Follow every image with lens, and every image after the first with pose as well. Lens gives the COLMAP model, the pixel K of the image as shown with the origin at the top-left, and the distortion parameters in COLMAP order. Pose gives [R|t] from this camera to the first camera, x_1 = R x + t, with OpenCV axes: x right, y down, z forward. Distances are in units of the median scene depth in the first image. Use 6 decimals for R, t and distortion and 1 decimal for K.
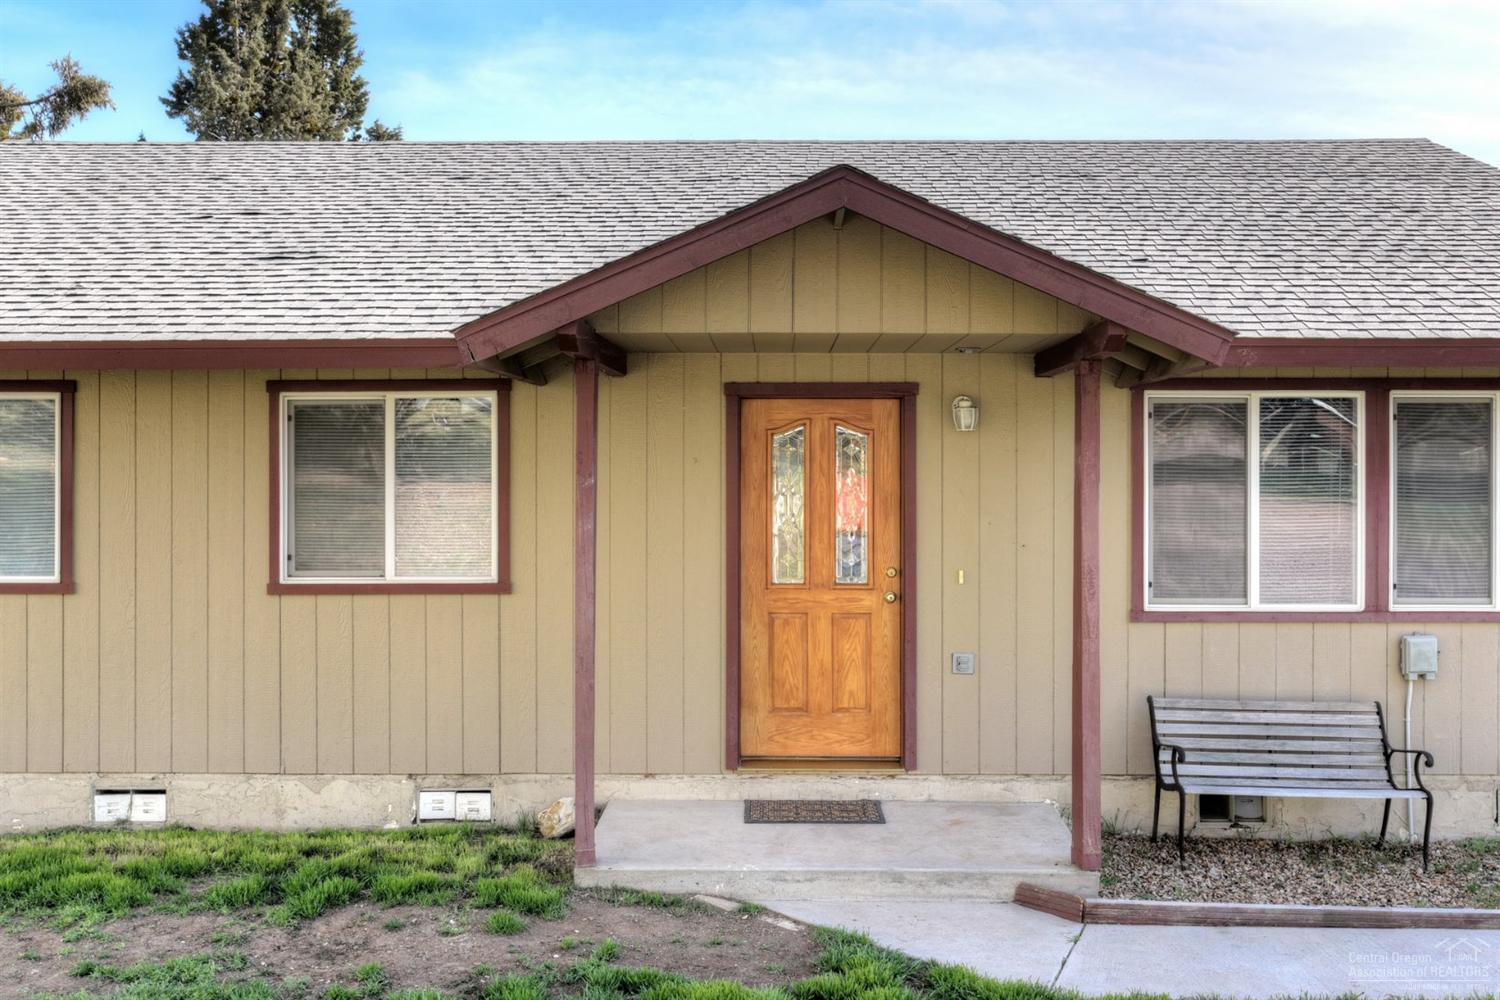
lens RADIAL K [[1456.9, 0, 750.0], [0, 1456.9, 500.0], [0, 0, 1]] dist [0.002029, -0.010823]
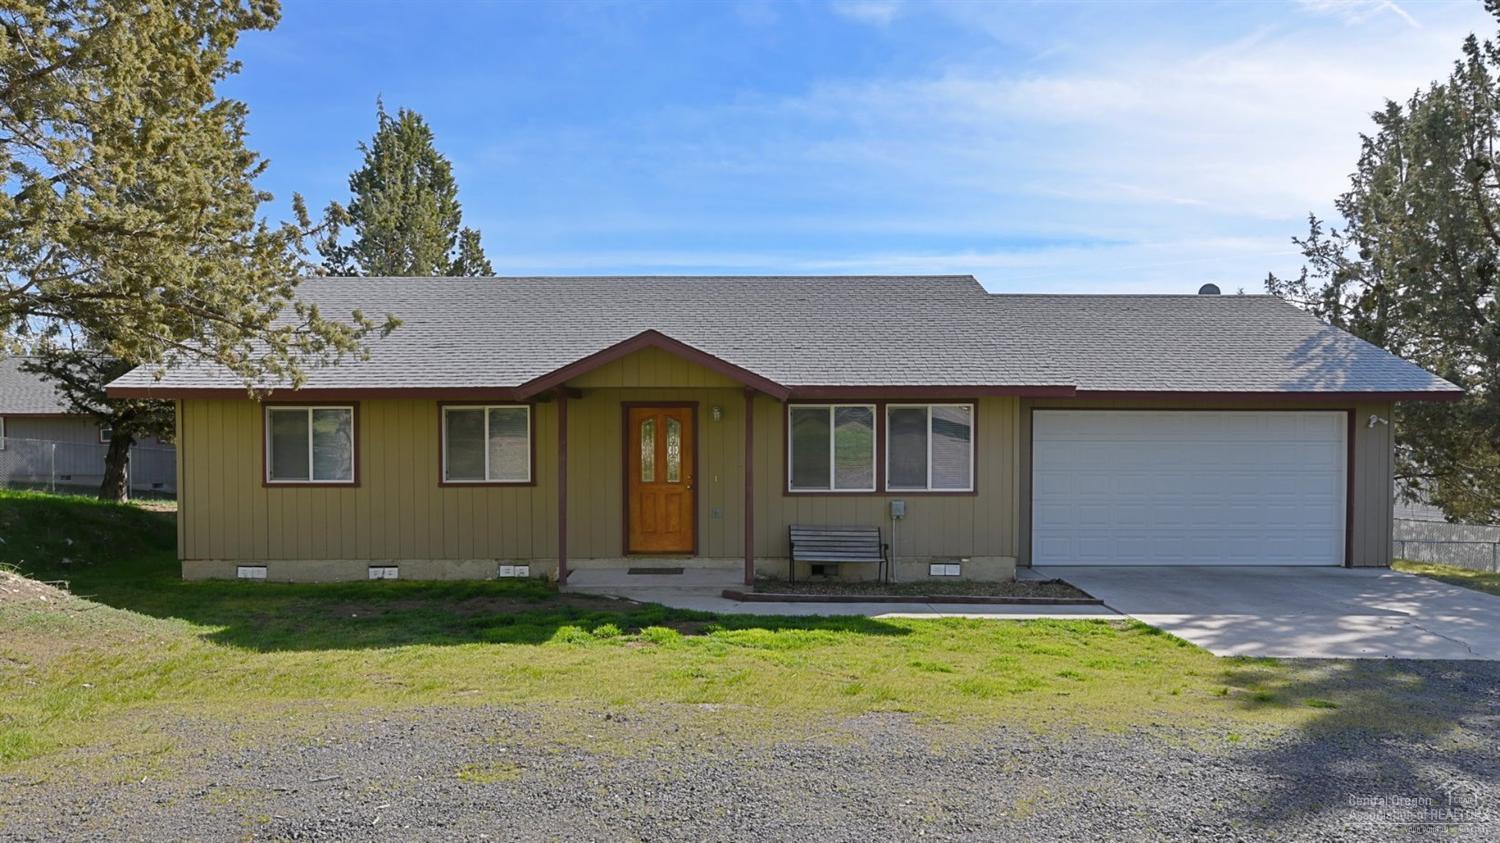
lens RADIAL K [[1051.1, 0, 748.7], [0, 1051.1, 472.4], [0, 0, 1]] dist [-0.000908, 0.000459]
pose [[0.999813, -0.003784, 0.018978, 0.165518], [0.003283, 0.999648, 0.026338, -0.005776], [-0.019071, -0.026271, 0.999473, -0.803726]]
